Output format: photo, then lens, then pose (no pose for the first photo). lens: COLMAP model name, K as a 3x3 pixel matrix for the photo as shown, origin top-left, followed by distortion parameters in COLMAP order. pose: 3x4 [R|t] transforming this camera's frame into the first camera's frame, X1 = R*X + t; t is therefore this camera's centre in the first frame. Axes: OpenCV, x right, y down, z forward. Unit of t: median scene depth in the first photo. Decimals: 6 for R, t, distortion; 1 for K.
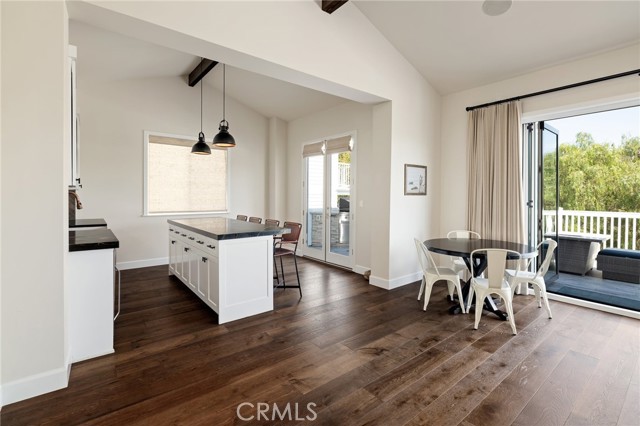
lens RADIAL K [[294.8, 0, 322.4], [0, 294.8, 200.7], [0, 0, 1]] dist [-0.007302, 0.001505]
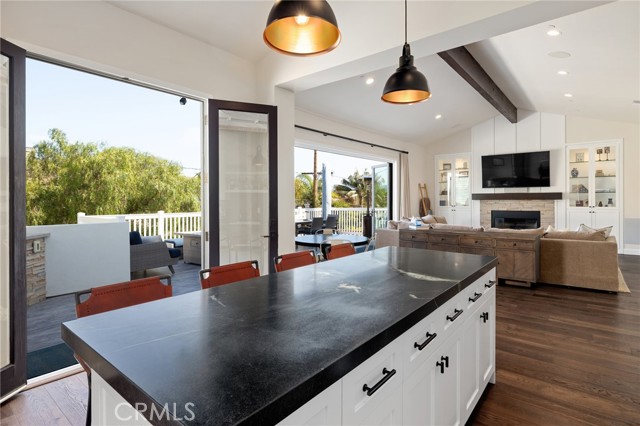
lens RADIAL K [[333.4, 0, 319.7], [0, 333.4, 200.3], [0, 0, 1]] dist [-0.003434, 0.000119]
pose [[-0.213290, -0.005579, 0.976973, -0.712916], [0.018515, 0.999781, 0.009752, -0.025270], [-0.976814, 0.020169, -0.213140, 1.079060]]
